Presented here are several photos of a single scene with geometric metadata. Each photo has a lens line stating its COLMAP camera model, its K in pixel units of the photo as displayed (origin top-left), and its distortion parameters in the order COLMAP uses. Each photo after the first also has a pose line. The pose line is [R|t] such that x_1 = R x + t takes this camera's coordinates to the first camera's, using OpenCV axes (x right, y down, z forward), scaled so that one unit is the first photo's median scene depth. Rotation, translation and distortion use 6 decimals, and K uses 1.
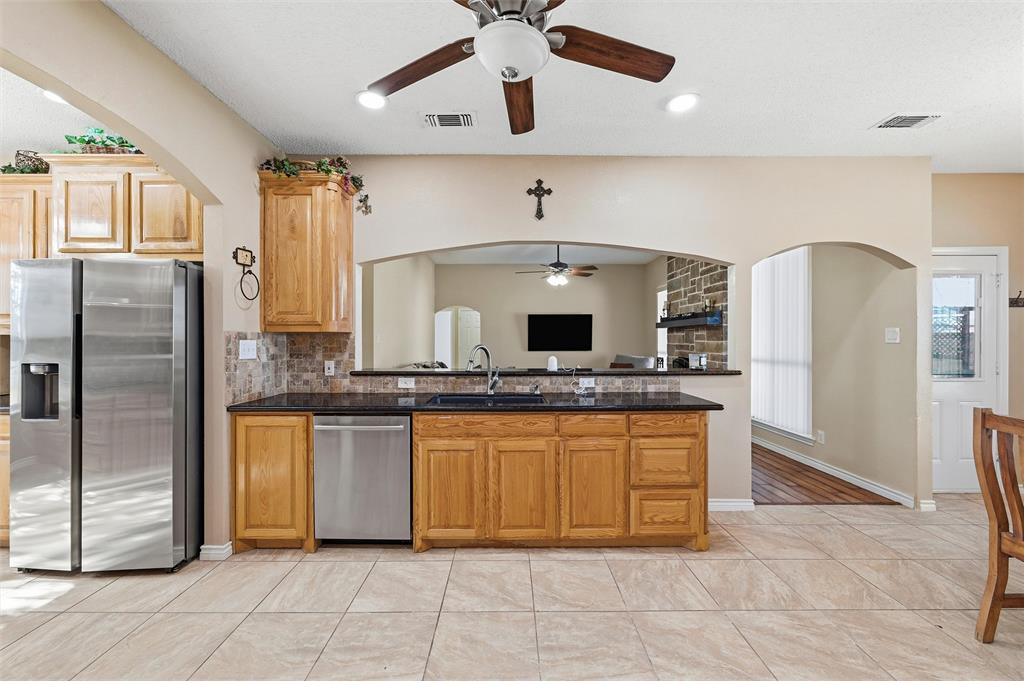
lens RADIAL K [[412.7, 0, 506.9], [0, 412.7, 338.7], [0, 0, 1]] dist [-0.000765, 0.000475]
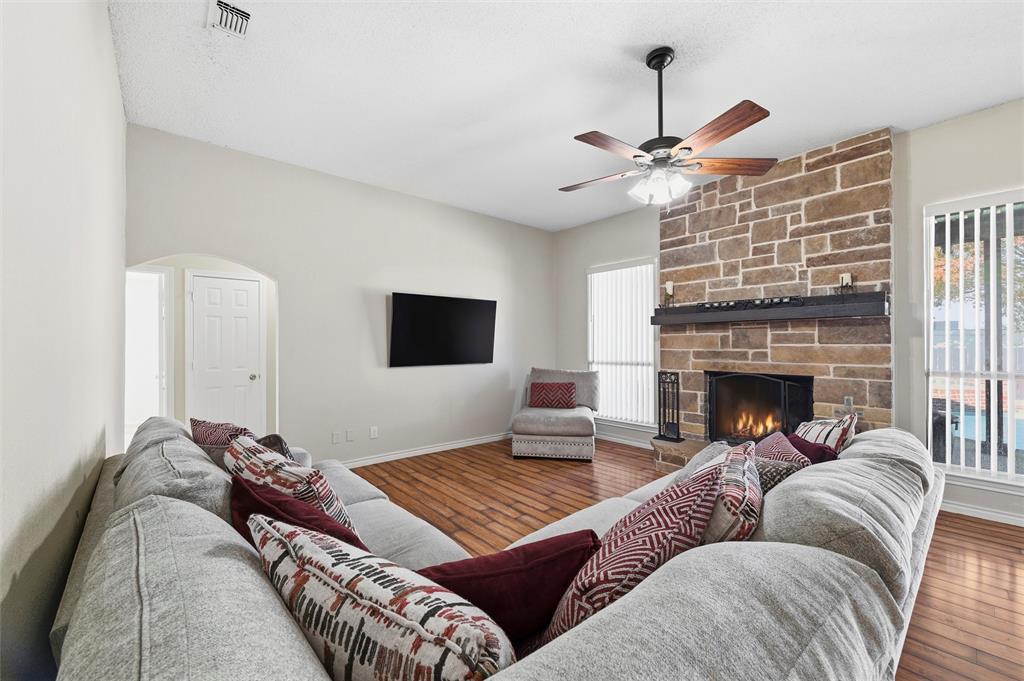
lens RADIAL K [[404.8, 0, 509.6], [0, 404.8, 342.4], [0, 0, 1]] dist [-0.000134, 0.000394]
pose [[0.759094, 0.003103, 0.650974, -0.207309], [0.001242, 0.999980, -0.006215, 0.004820], [-0.650980, 0.005526, 0.759075, 0.724831]]
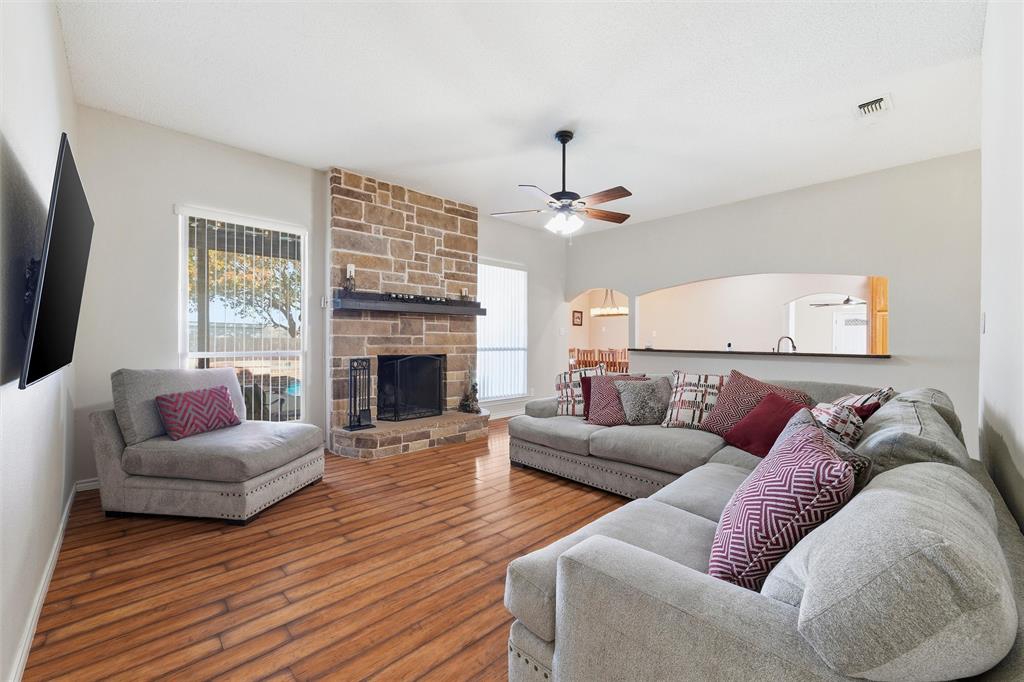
lens RADIAL K [[412.7, 0, 506.9], [0, 412.7, 339.2], [0, 0, 1]] dist [-0.000765, 0.000475]
pose [[-0.683991, -0.009492, 0.729429, -0.216433], [-0.009560, 0.999946, 0.004048, 0.013295], [-0.729428, -0.004204, -0.684045, 1.302489]]
